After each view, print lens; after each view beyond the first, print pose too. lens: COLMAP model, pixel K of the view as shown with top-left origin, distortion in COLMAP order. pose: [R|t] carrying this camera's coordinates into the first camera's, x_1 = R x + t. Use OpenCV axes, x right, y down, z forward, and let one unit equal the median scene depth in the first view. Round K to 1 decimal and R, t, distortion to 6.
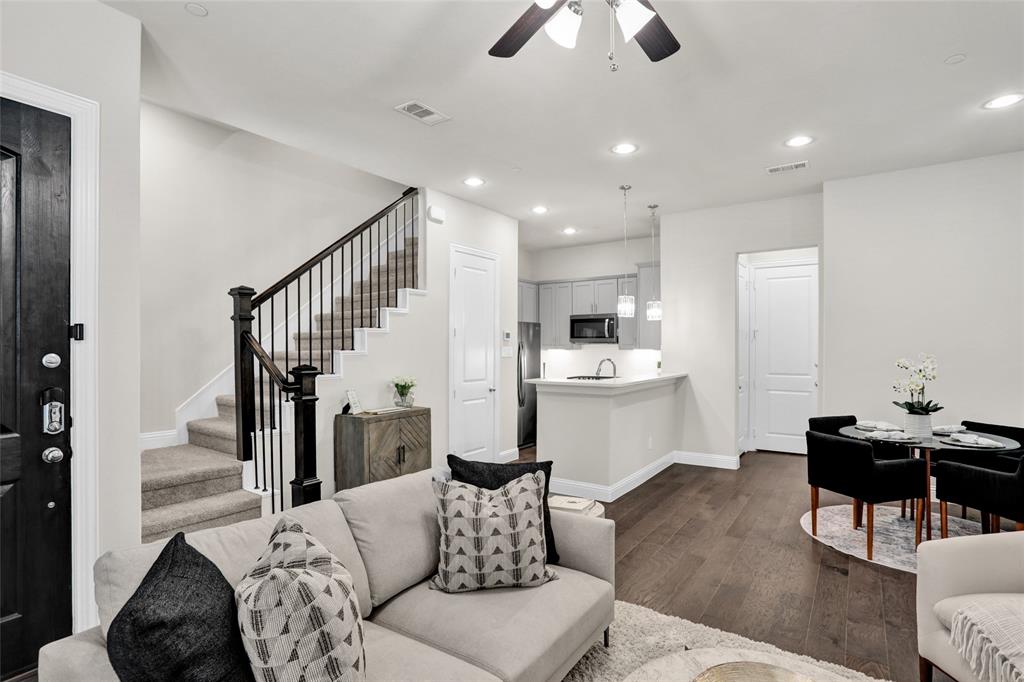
lens RADIAL K [[506.7, 0, 514.5], [0, 506.7, 345.5], [0, 0, 1]] dist [-0.076565, 0.039046]
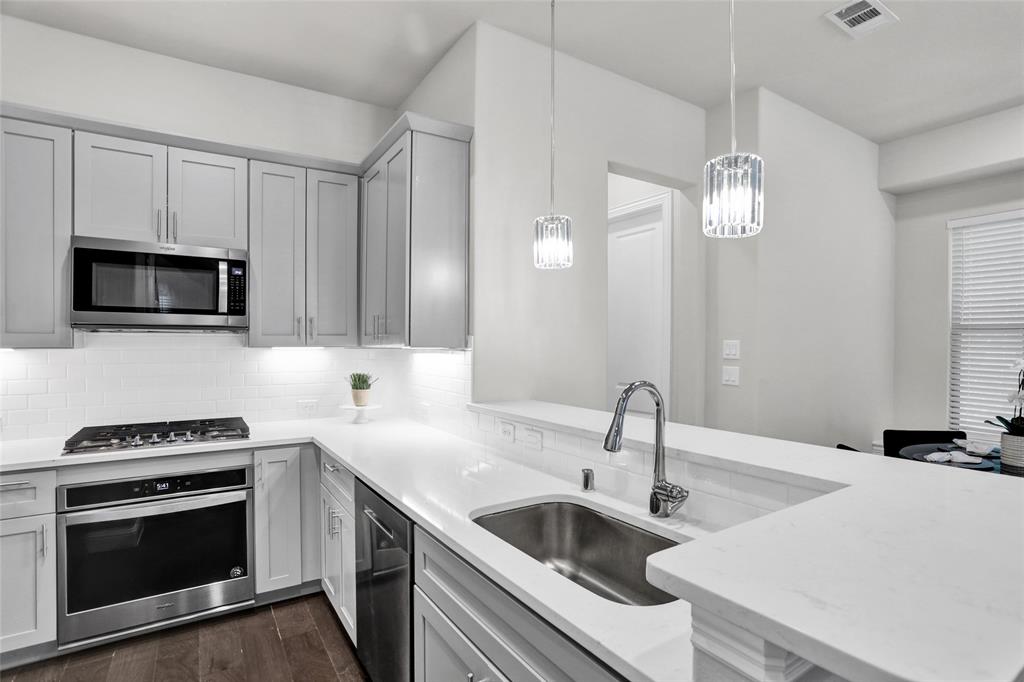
lens RADIAL K [[506.7, 0, 514.5], [0, 506.7, 345.5], [0, 0, 1]] dist [-0.076565, 0.039046]
pose [[0.383163, -0.004062, 0.923672, -0.060741], [-0.003259, 0.999978, 0.005749, 0.003474], [-0.923675, -0.005213, 0.383142, 0.675103]]
